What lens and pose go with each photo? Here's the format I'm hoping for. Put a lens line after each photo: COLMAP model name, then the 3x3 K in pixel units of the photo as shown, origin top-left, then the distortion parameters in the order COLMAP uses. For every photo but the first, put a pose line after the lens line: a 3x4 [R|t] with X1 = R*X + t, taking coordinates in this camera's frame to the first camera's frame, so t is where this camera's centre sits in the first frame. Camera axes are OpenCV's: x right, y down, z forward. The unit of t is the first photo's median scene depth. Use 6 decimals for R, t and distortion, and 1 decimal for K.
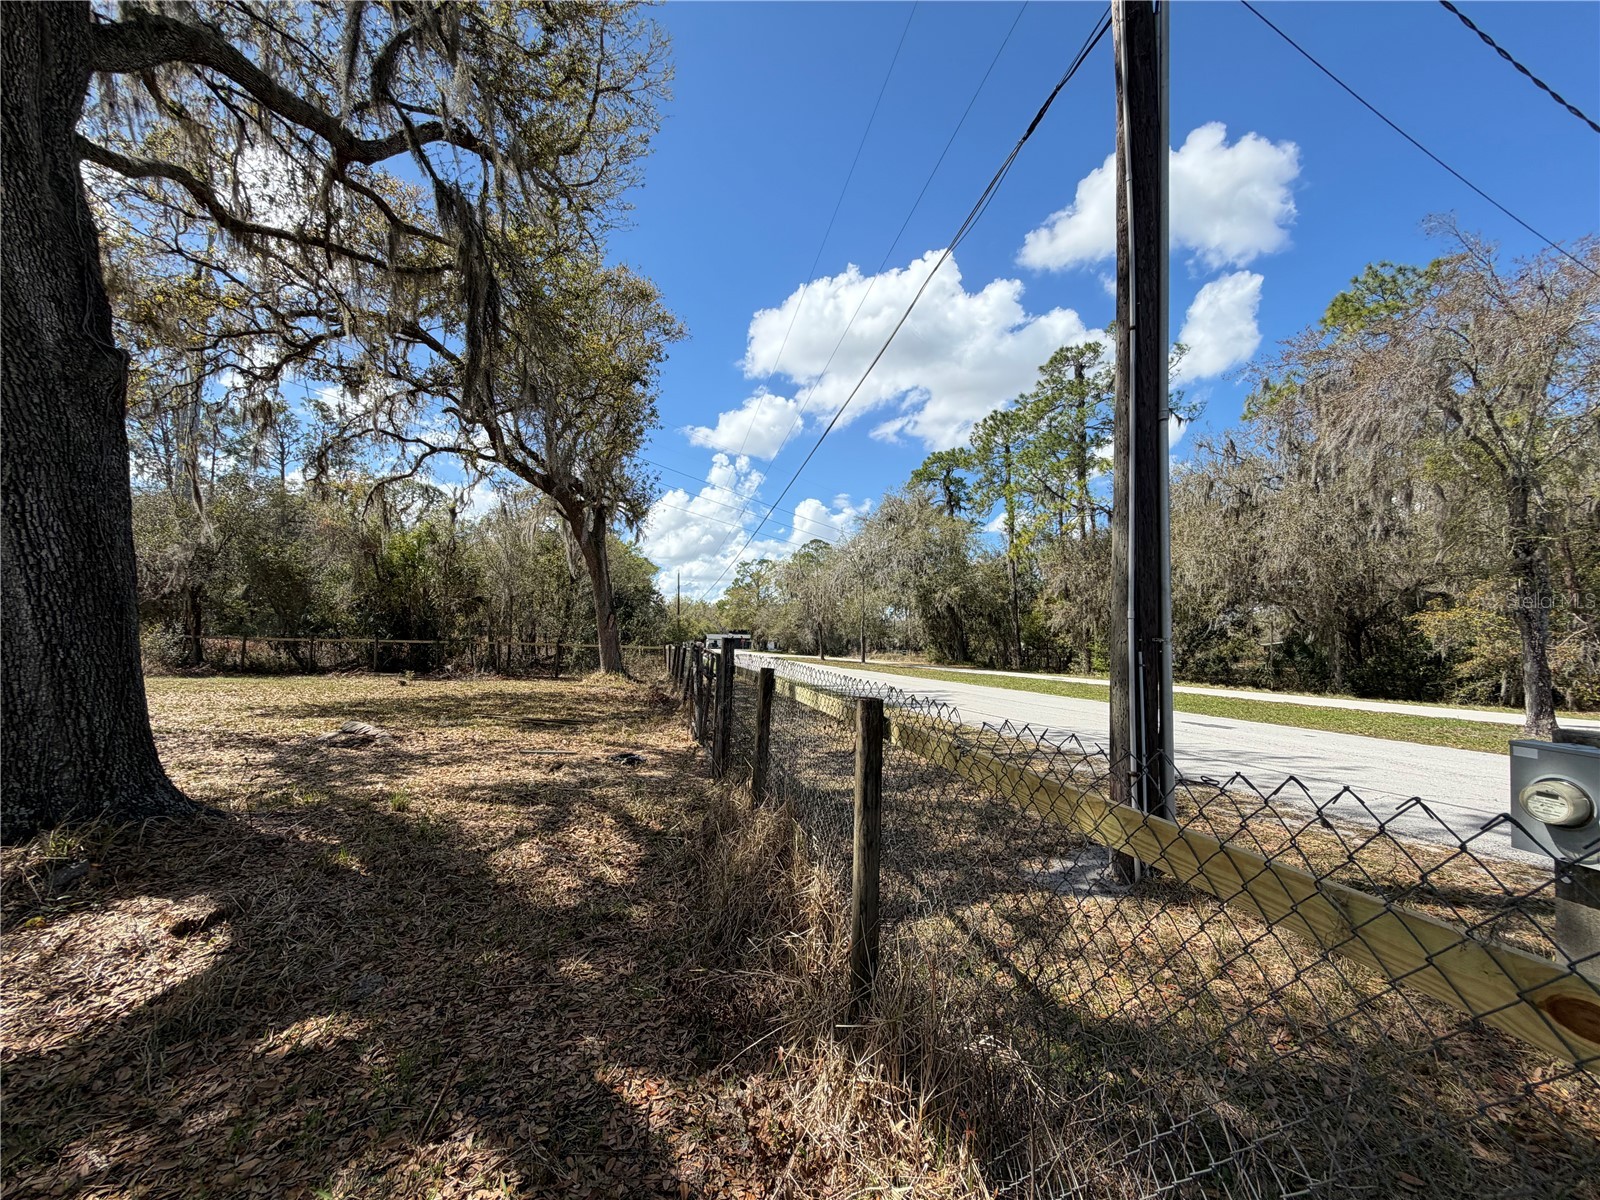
lens RADIAL K [[637.0, 0, 797.9], [0, 637.0, 603.0], [0, 0, 1]] dist [-0.000323, 0.000069]
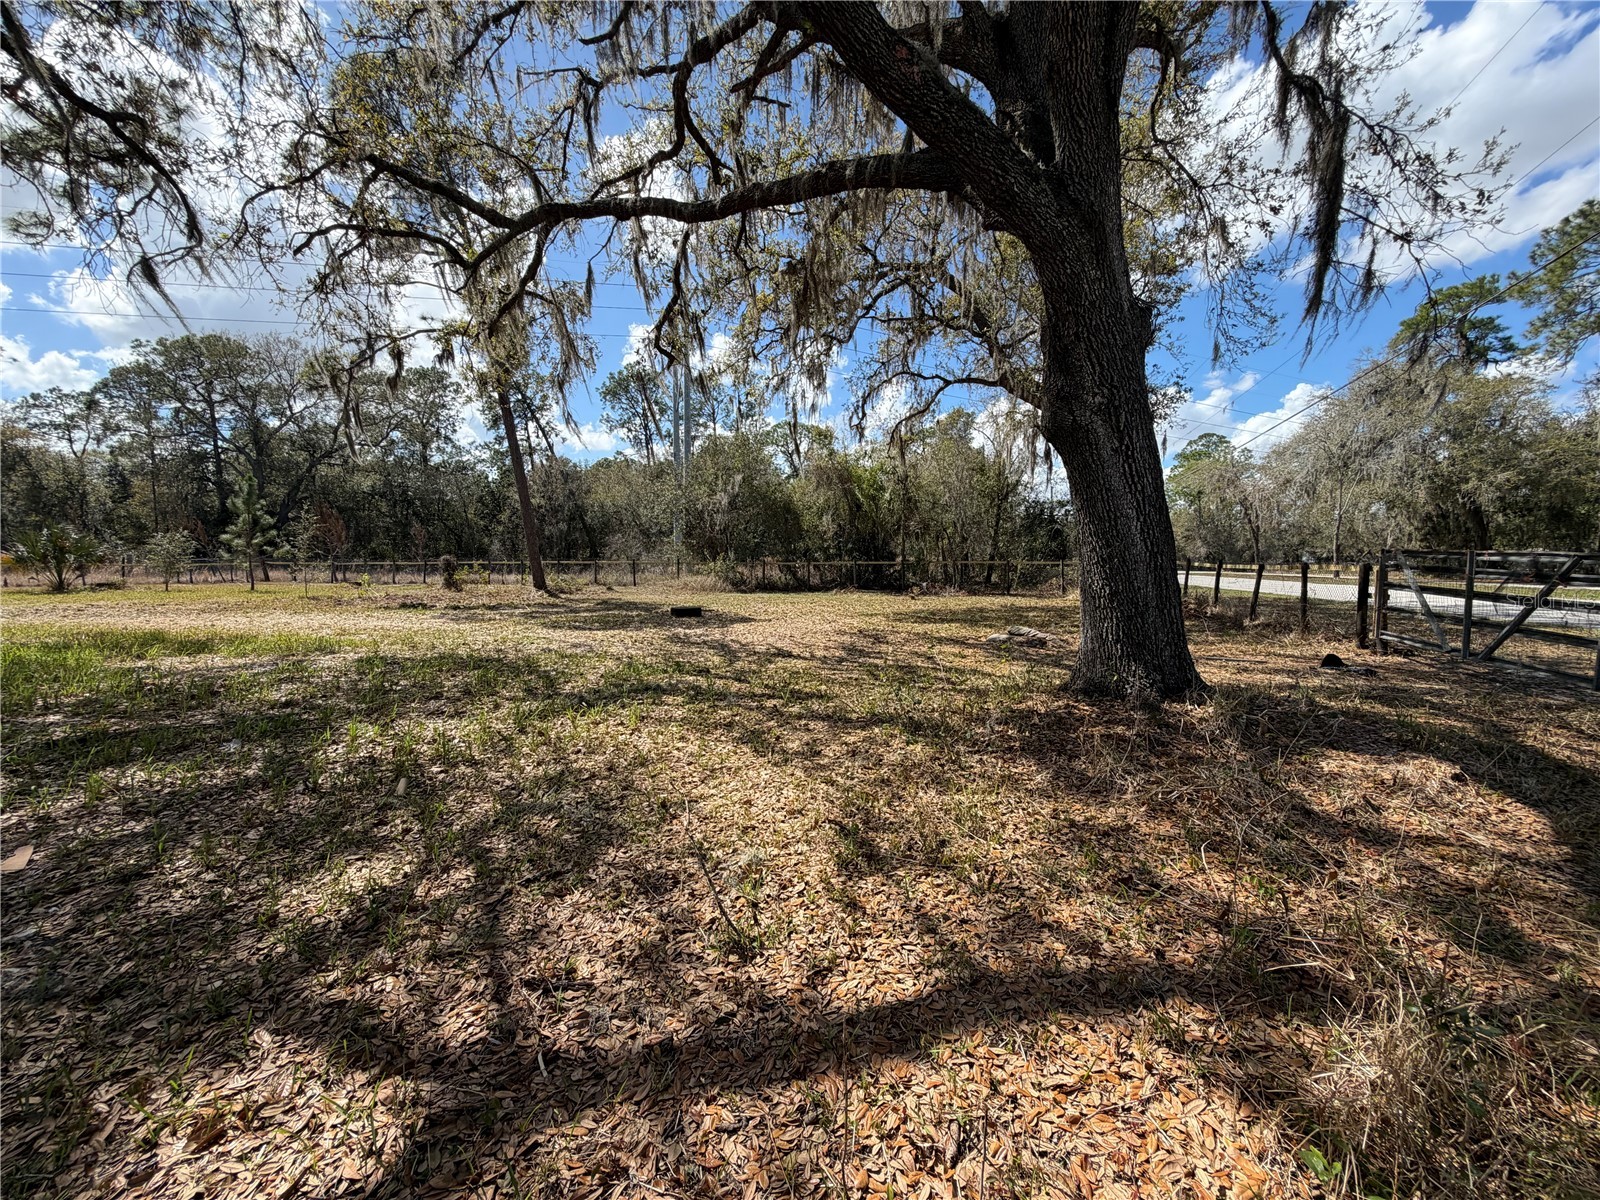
lens RADIAL K [[637.0, 0, 797.9], [0, 637.0, 603.0], [0, 0, 1]] dist [-0.000323, 0.000069]
pose [[0.875584, 0.005626, -0.483033, -0.106694], [0.054884, 0.992299, 0.111045, -0.001449], [0.479937, -0.123740, 0.868532, -0.042717]]
